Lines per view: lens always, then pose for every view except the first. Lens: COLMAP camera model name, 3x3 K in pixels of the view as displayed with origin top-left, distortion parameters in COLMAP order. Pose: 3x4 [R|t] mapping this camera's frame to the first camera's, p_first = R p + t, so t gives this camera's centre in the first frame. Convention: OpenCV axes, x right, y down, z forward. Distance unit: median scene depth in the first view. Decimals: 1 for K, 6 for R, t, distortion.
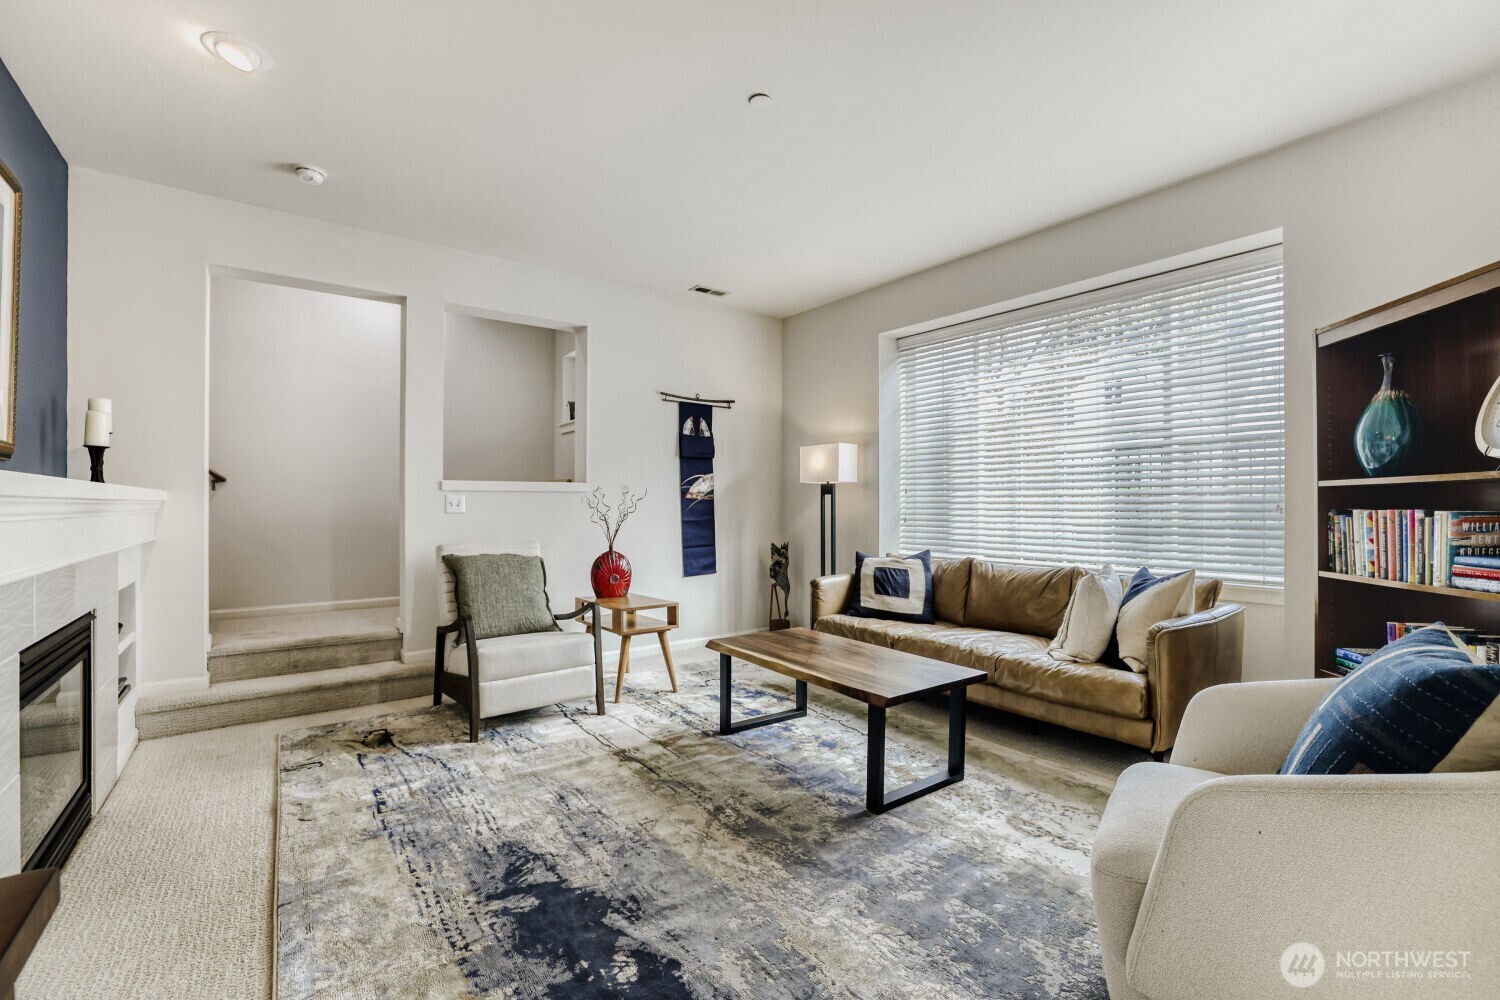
lens RADIAL K [[642.0, 0, 754.0], [0, 642.0, 502.8], [0, 0, 1]] dist [-0.055083, 0.020672]
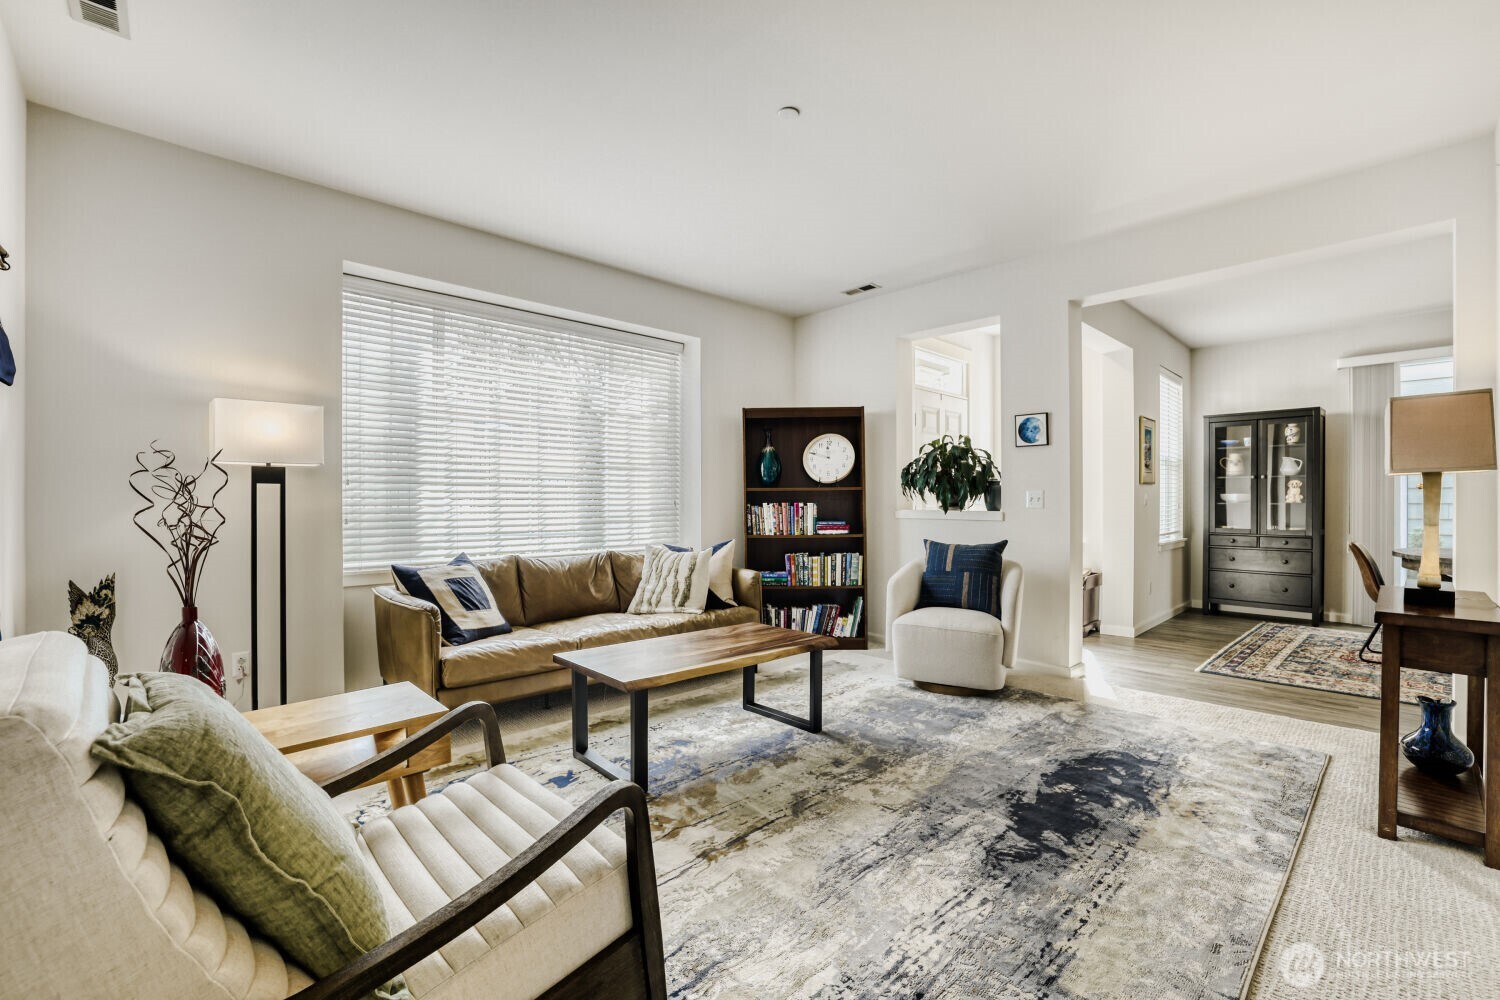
lens RADIAL K [[642.0, 0, 754.0], [0, 642.0, 502.8], [0, 0, 1]] dist [-0.055083, 0.020672]
pose [[-0.110795, -0.001289, 0.993842, -1.165635], [-0.001434, 0.999998, 0.001137, 0.009275], [-0.993842, -0.001299, -0.110797, 1.336242]]
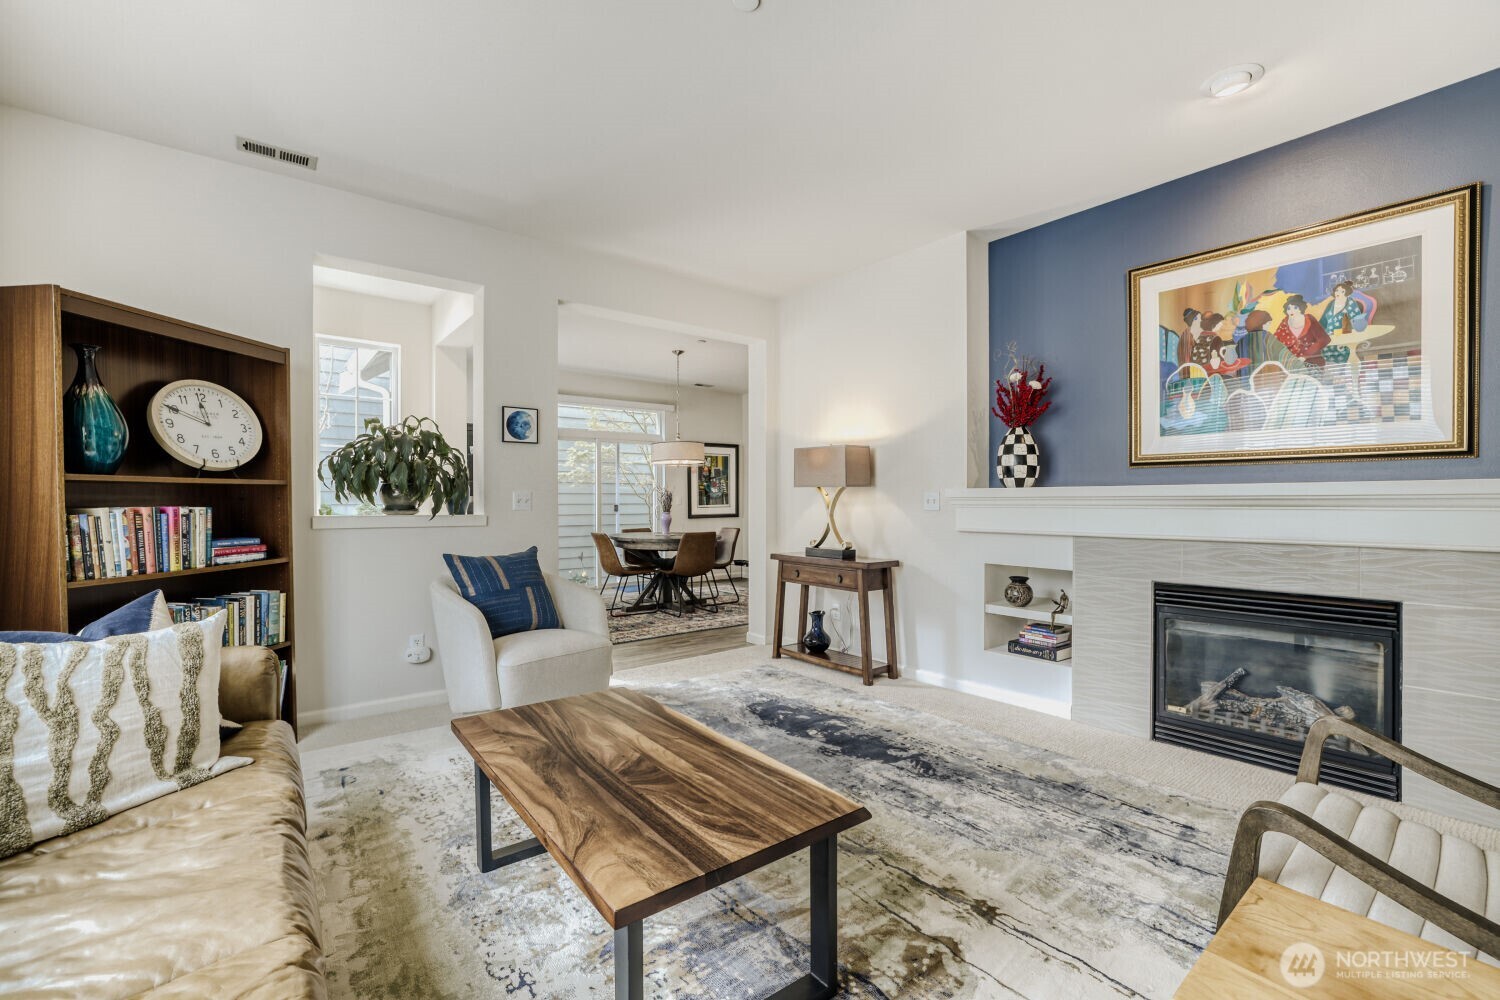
lens RADIAL K [[642.0, 0, 754.0], [0, 642.0, 502.8], [0, 0, 1]] dist [-0.055083, 0.020672]
pose [[-0.999599, 0.001974, -0.028236, 0.029260], [0.002007, 0.999997, -0.001154, 0.008161], [0.028234, -0.001210, -0.999601, 2.052950]]
